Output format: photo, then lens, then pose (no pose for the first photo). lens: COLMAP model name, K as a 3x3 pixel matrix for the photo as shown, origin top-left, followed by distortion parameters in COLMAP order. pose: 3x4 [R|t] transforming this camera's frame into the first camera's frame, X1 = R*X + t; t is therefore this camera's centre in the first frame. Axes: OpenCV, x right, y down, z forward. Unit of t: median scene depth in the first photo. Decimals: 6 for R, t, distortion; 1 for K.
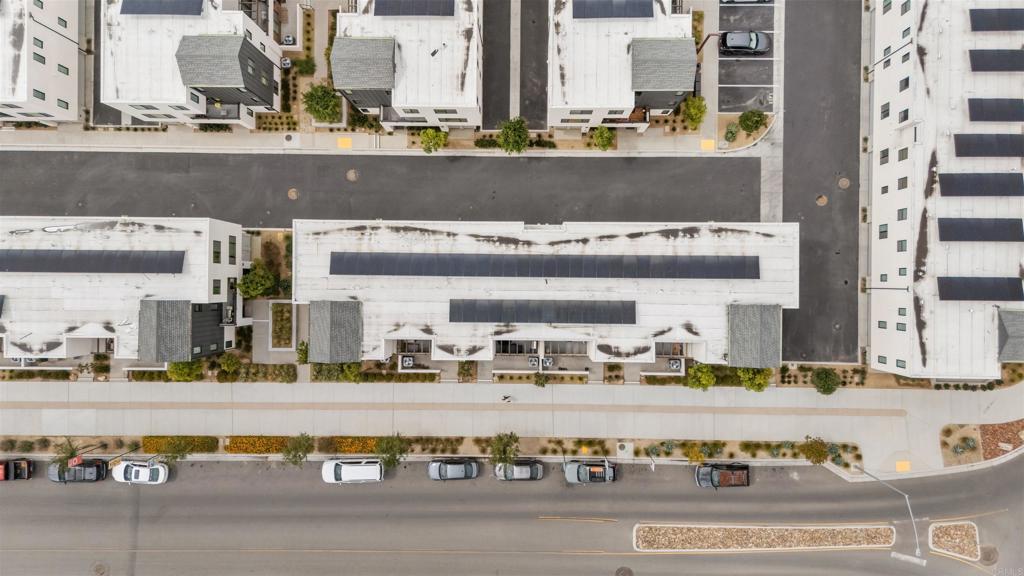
lens RADIAL K [[762.7, 0, 508.6], [0, 762.7, 289.0], [0, 0, 1]] dist [0.034309, -0.006191]
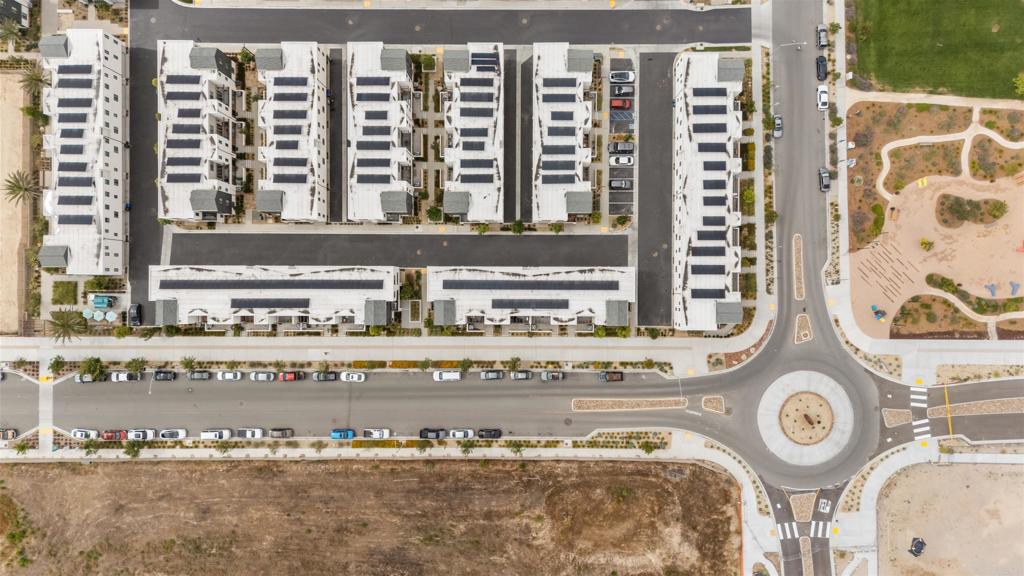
lens RADIAL K [[762.7, 0, 514.8], [0, 762.7, 287.9], [0, 0, 1]] dist [0.034309, -0.006191]
pose [[0.999936, -0.005592, 0.009869, -0.025270], [0.005606, 0.999983, -0.001339, -0.016472], [-0.009862, 0.001394, 0.999950, -1.260926]]
